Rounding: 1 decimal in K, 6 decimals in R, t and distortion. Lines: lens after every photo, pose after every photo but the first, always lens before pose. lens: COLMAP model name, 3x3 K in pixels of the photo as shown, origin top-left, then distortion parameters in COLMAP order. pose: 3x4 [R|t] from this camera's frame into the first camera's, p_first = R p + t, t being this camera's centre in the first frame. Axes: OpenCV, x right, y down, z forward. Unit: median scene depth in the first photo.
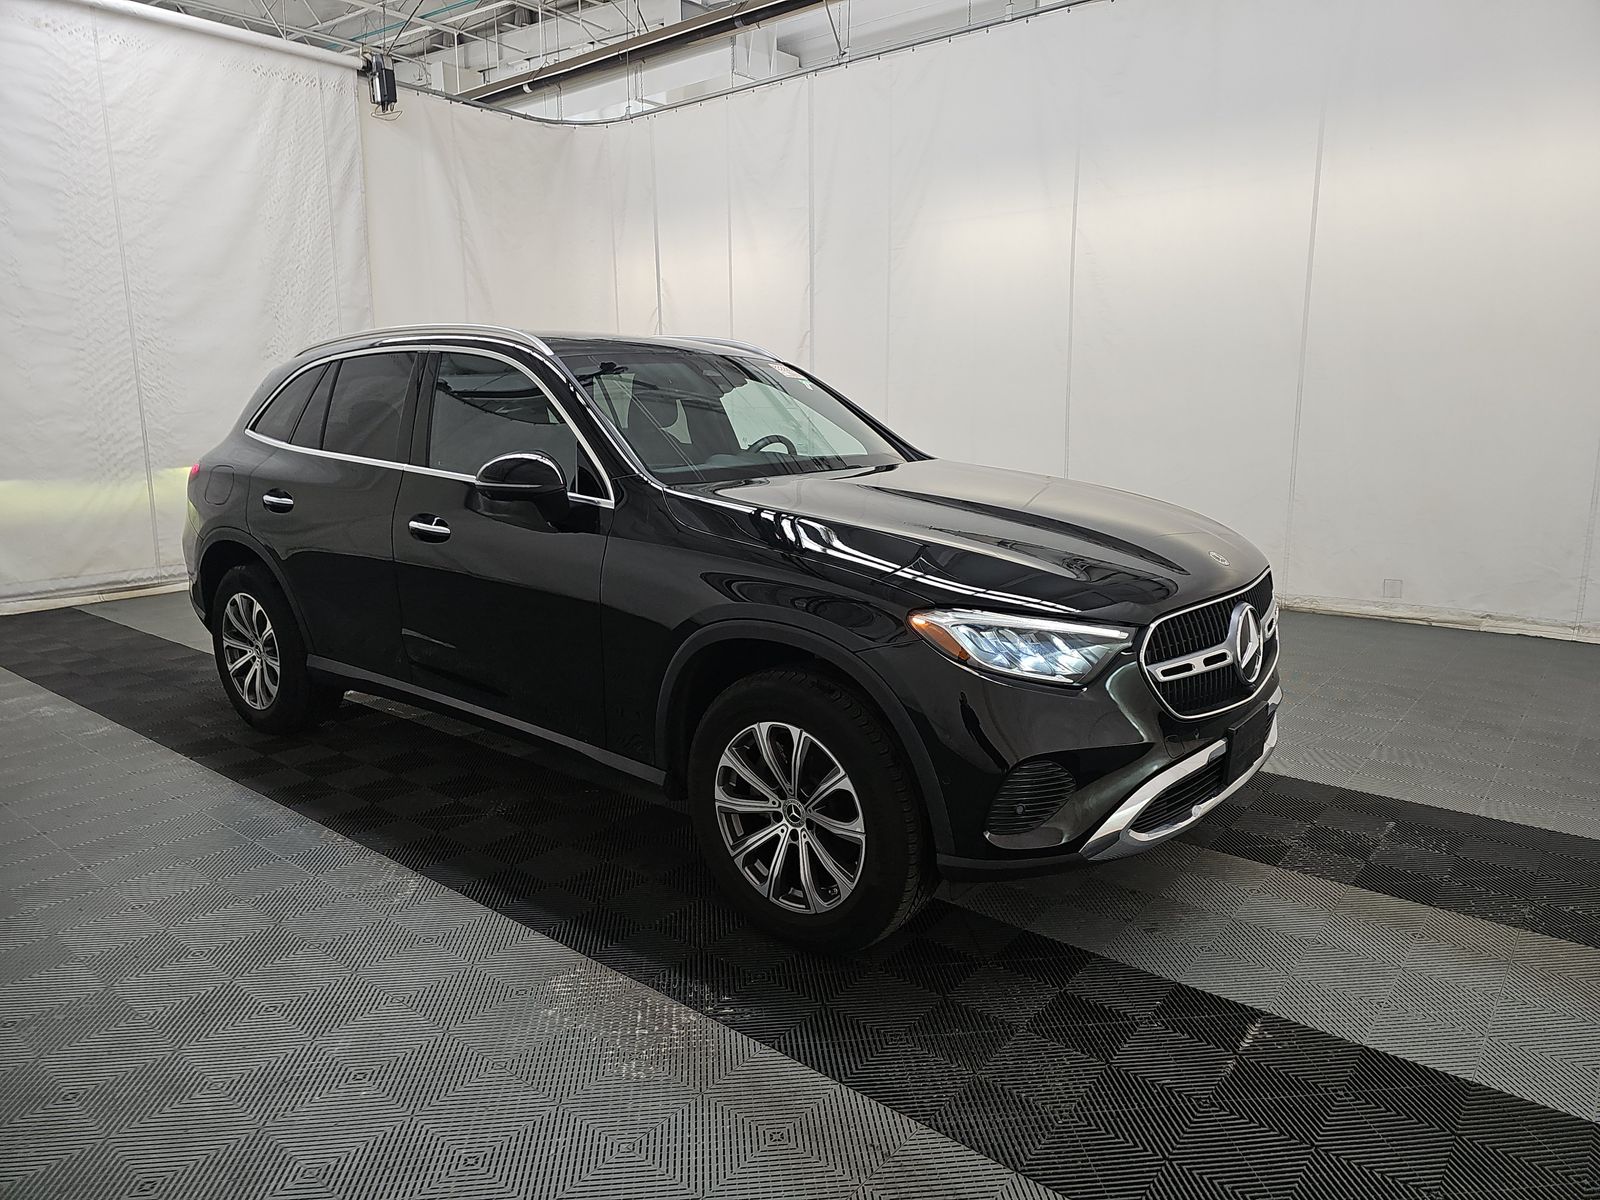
lens RADIAL K [[1078.9, 0, 801.6], [0, 1078.9, 652.4], [0, 0, 1]] dist [-0.001683, -0.005889]
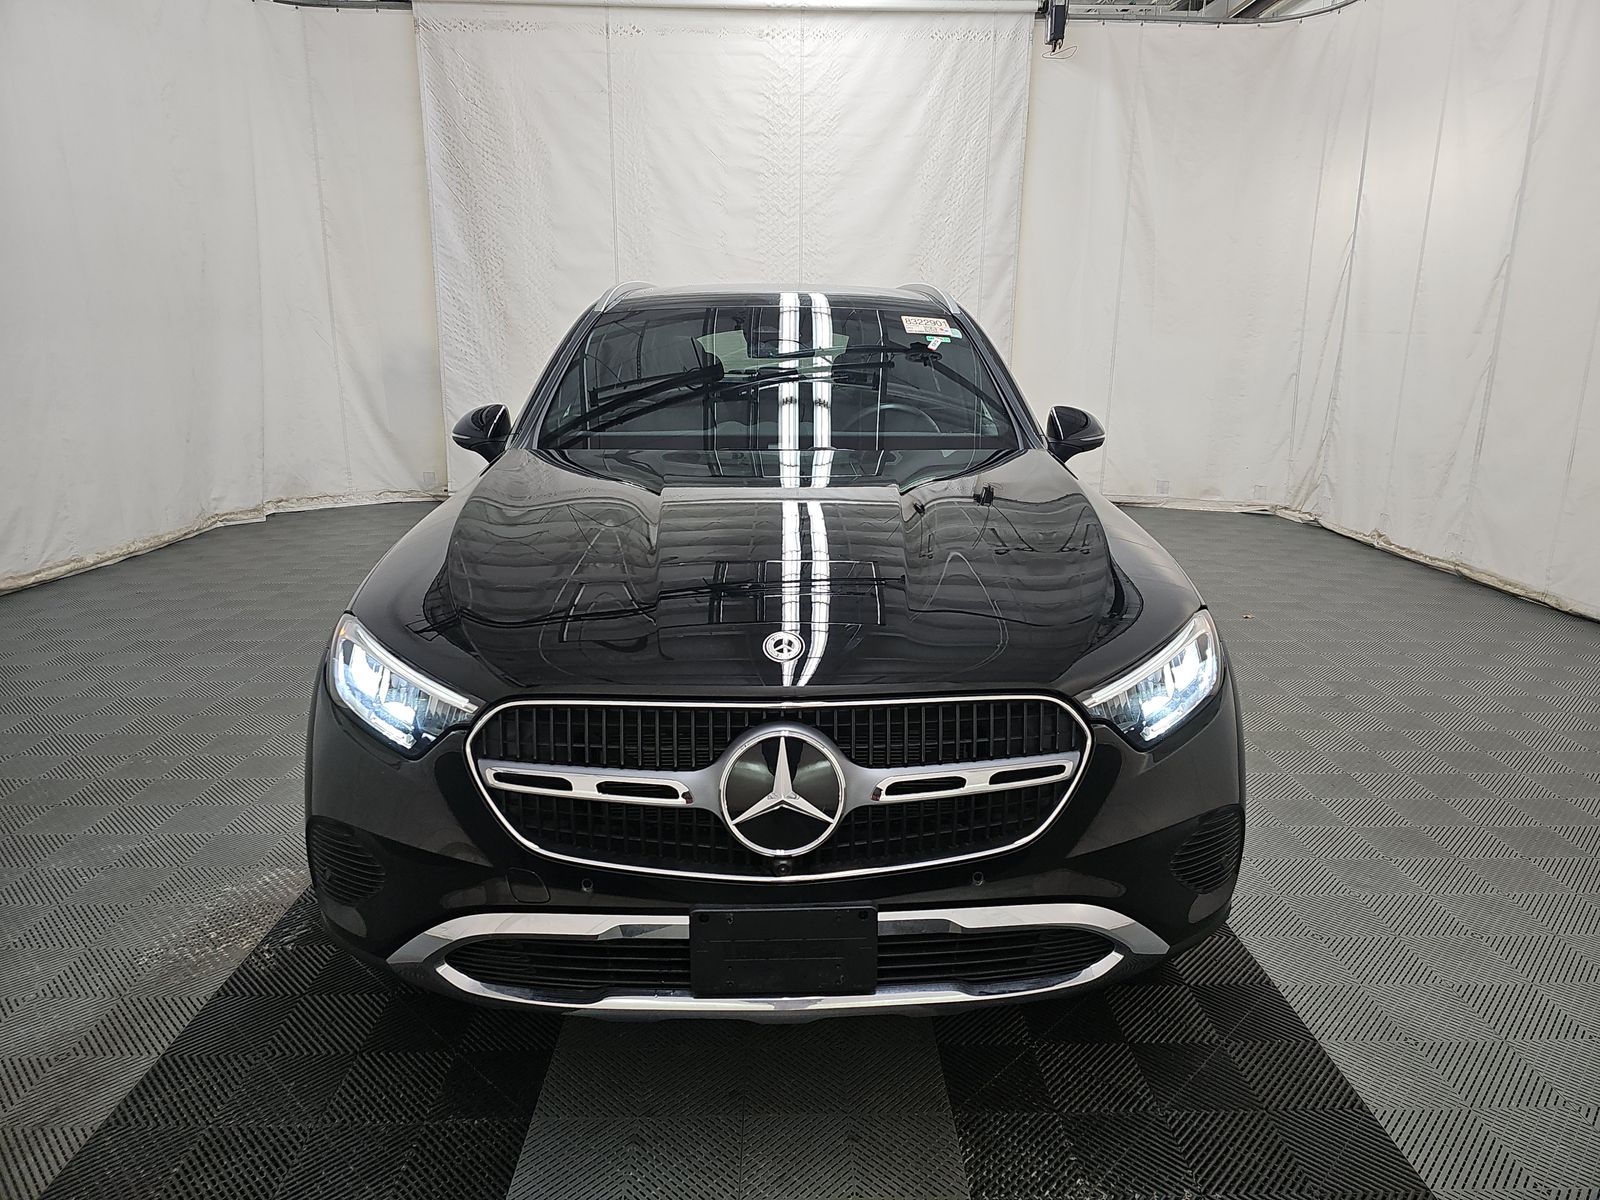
lens RADIAL K [[1062.5, 0, 811.4], [0, 1062.5, 606.2], [0, 0, 1]] dist [0.074082, -0.060243]
pose [[0.652360, 0.191907, -0.733211, 0.330894], [-0.179415, 0.979018, 0.096612, -0.067210], [0.736367, 0.068524, 0.673104, 0.231037]]
